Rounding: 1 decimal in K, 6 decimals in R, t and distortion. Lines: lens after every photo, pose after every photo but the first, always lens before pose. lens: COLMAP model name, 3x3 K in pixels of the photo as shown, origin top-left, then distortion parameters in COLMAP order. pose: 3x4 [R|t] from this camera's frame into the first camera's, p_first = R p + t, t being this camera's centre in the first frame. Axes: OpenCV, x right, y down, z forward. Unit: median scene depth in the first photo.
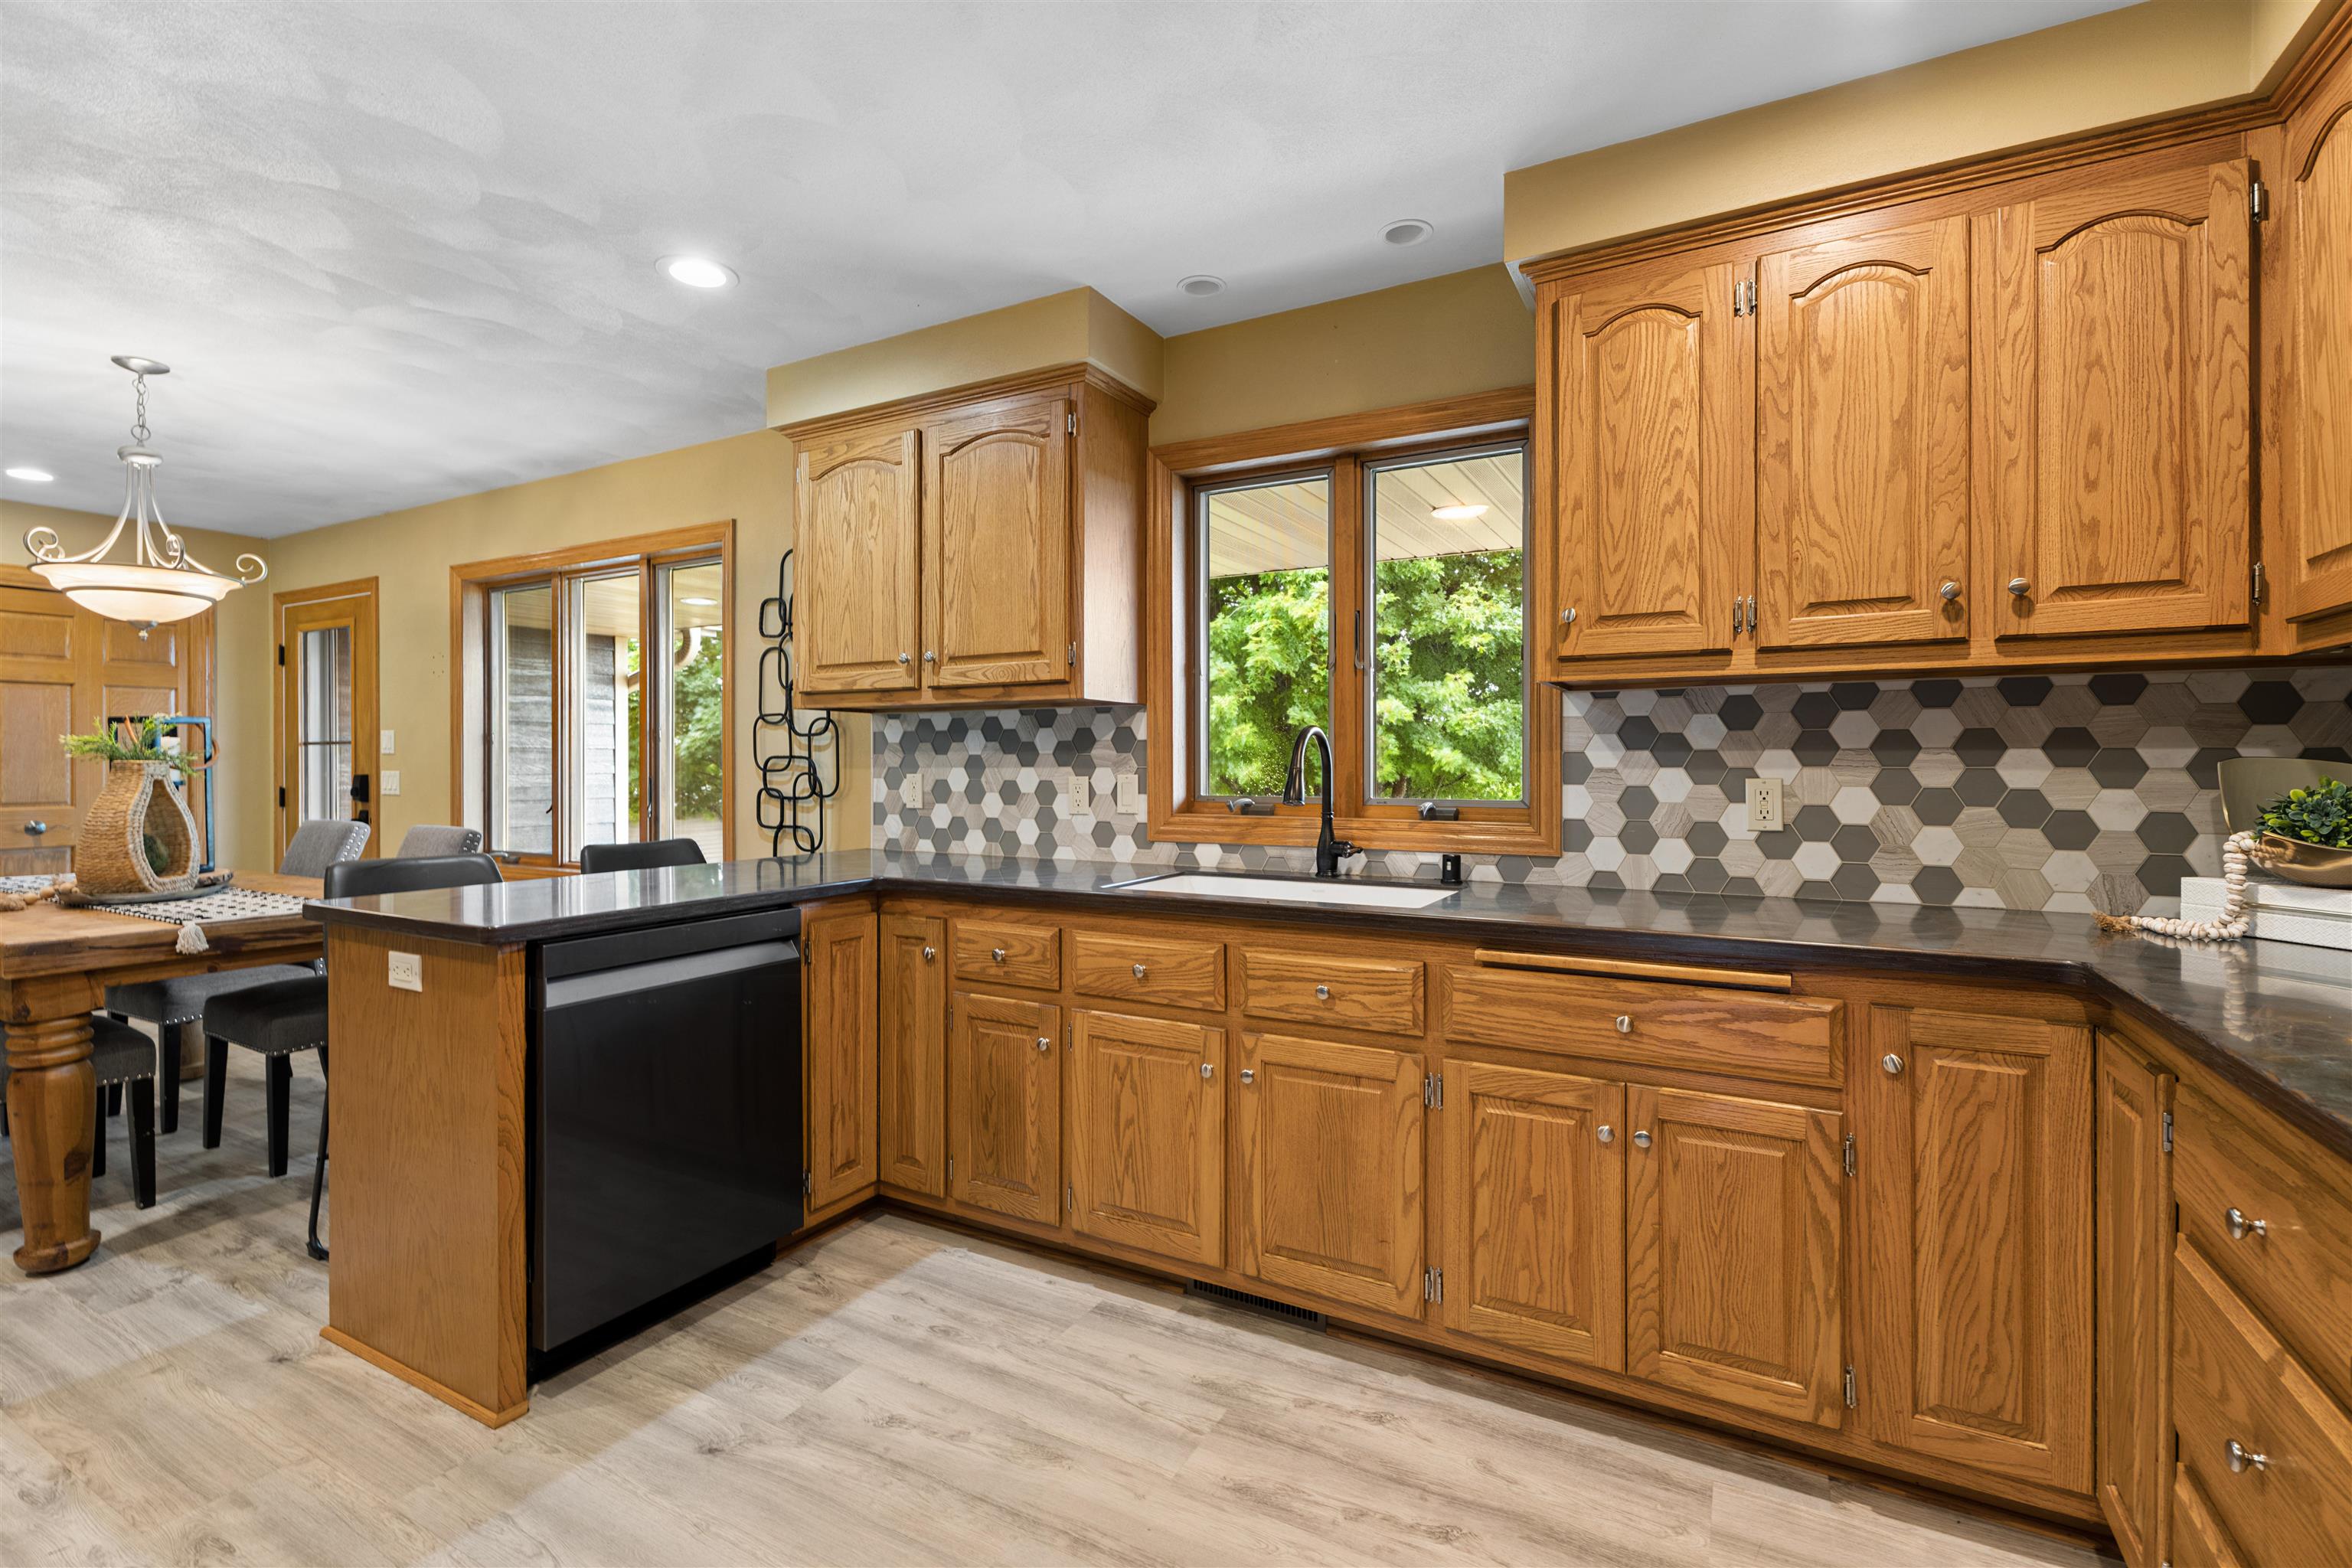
lens RADIAL K [[1045.4, 0, 1176.0], [0, 1045.4, 764.0], [0, 0, 1]] dist [-0.000050, -0.000005]
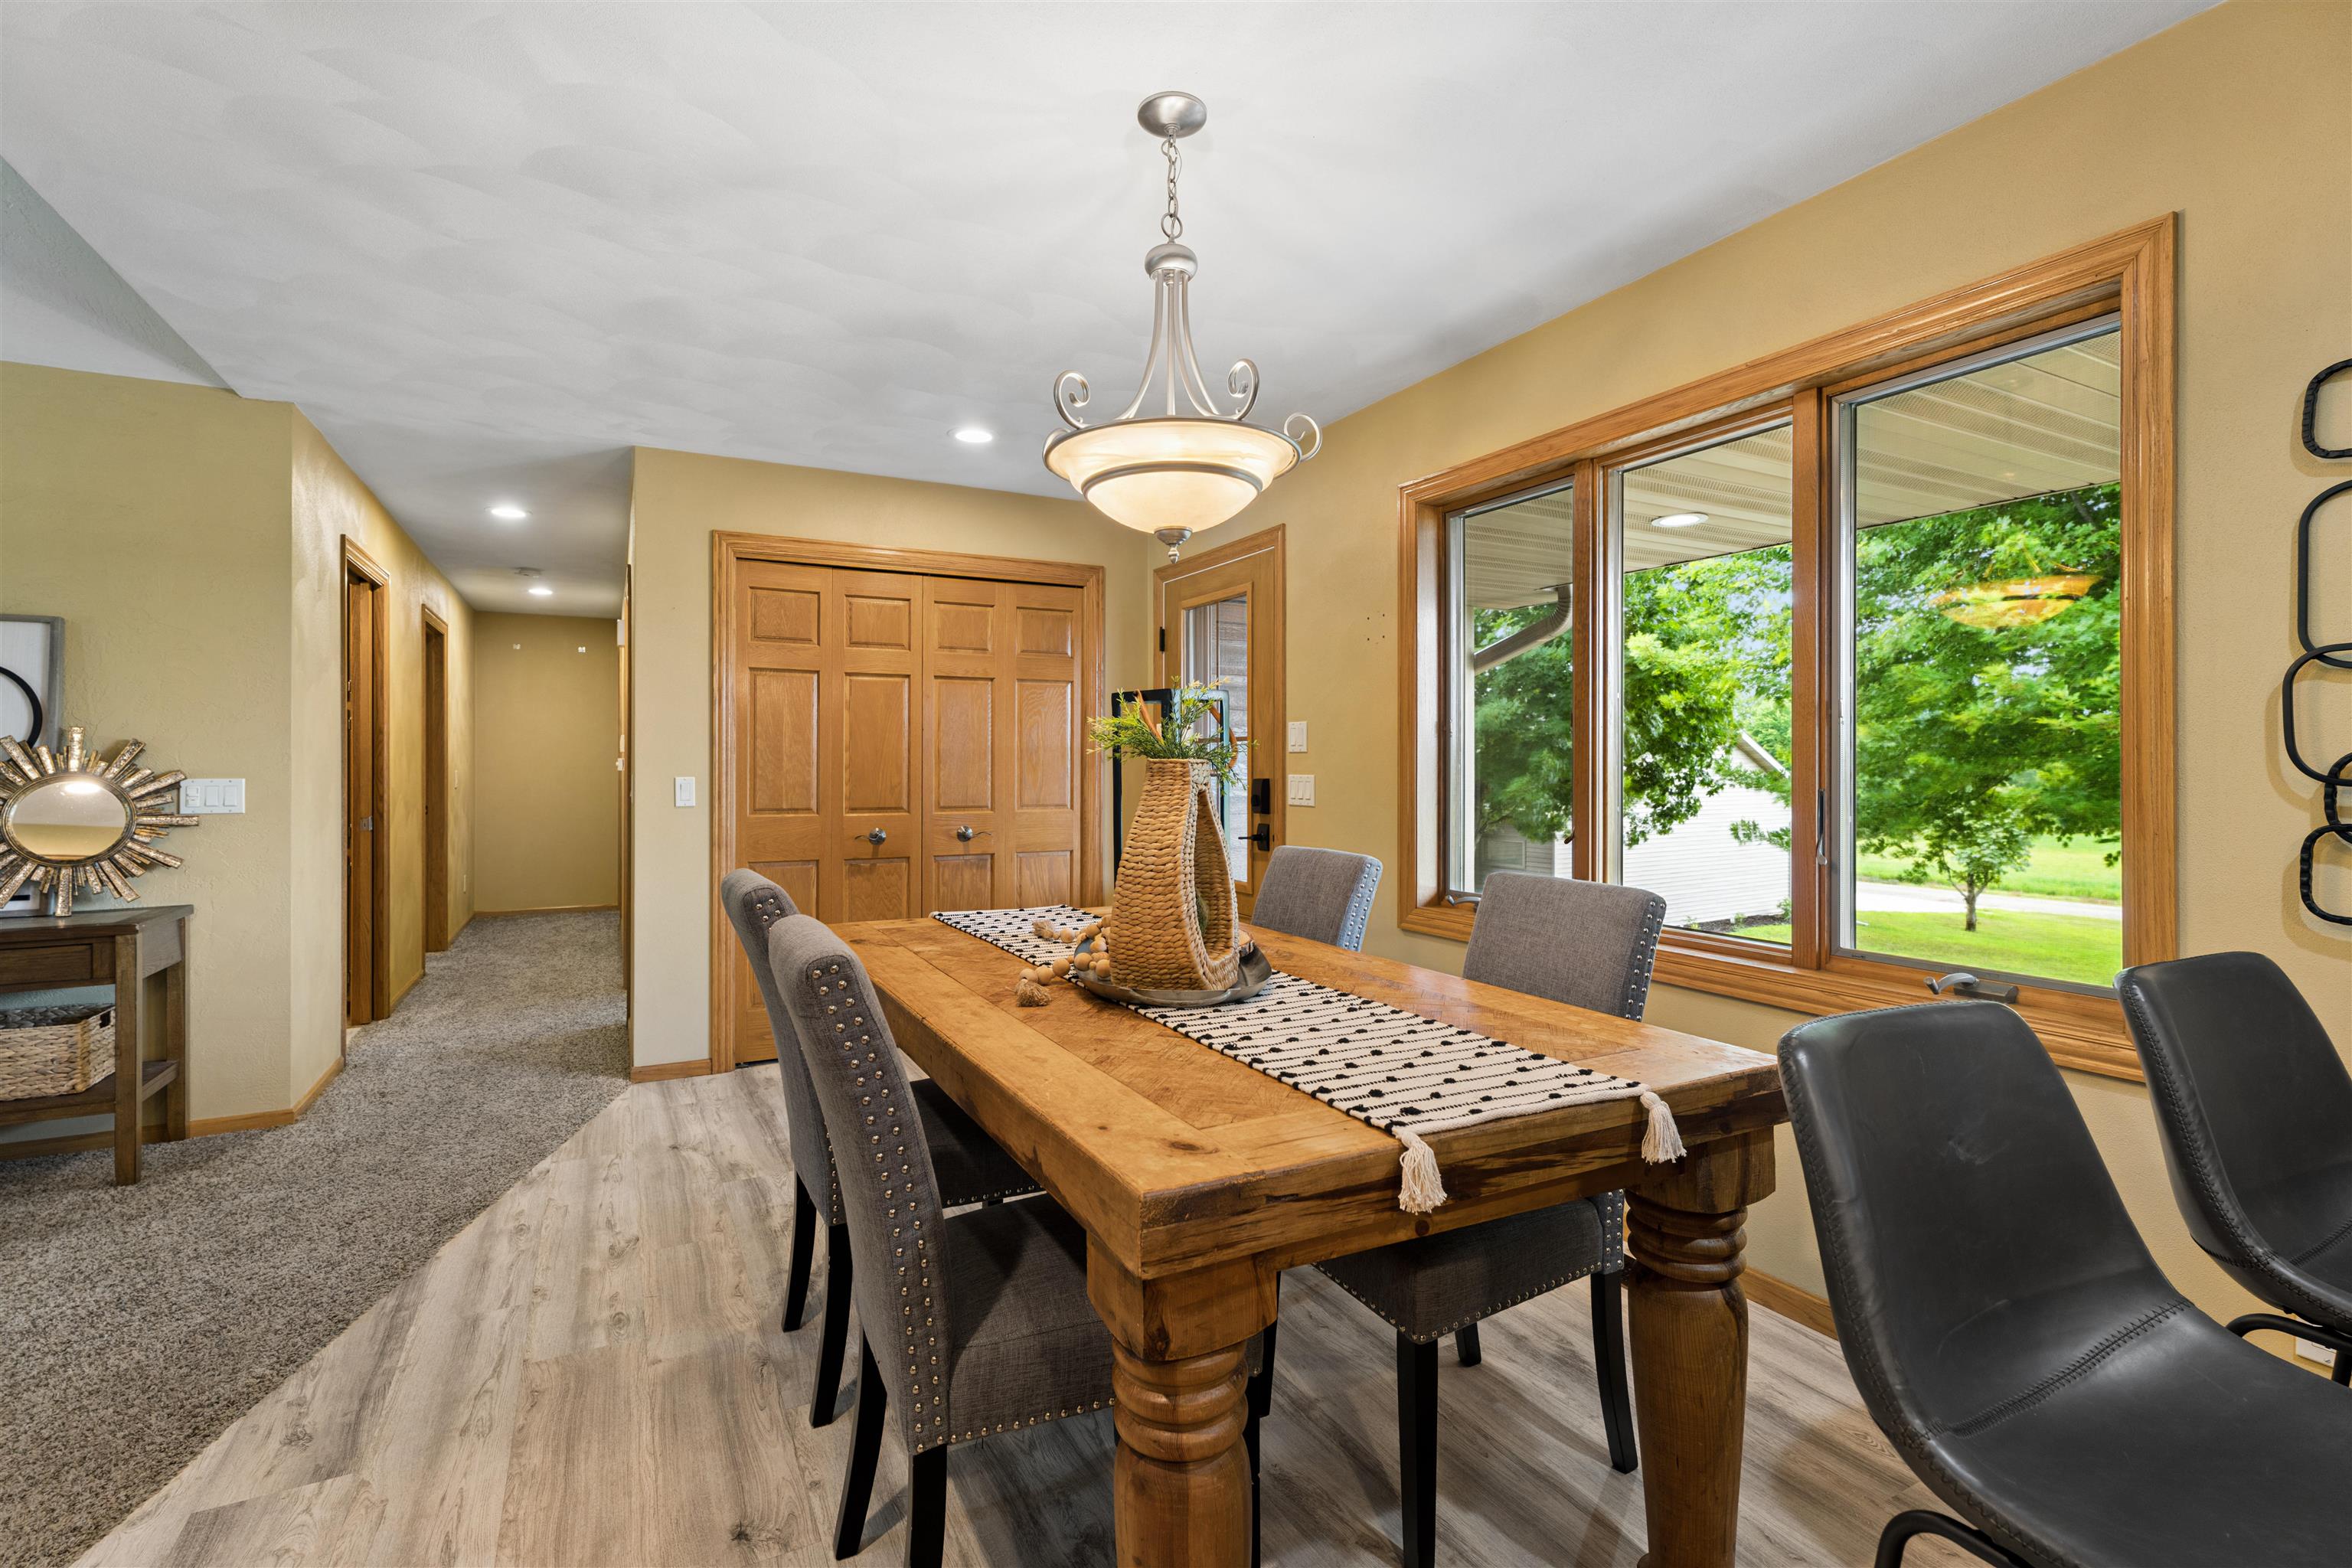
lens RADIAL K [[1066.0, 0, 1167.8], [0, 1066.0, 760.0], [0, 0, 1]] dist [-0.001458, -0.001233]
pose [[0.832882, -0.001377, -0.553449, -0.728540], [-0.002310, 0.999980, -0.005964, 0.001266], [0.553446, 0.006246, 0.832862, 0.539997]]
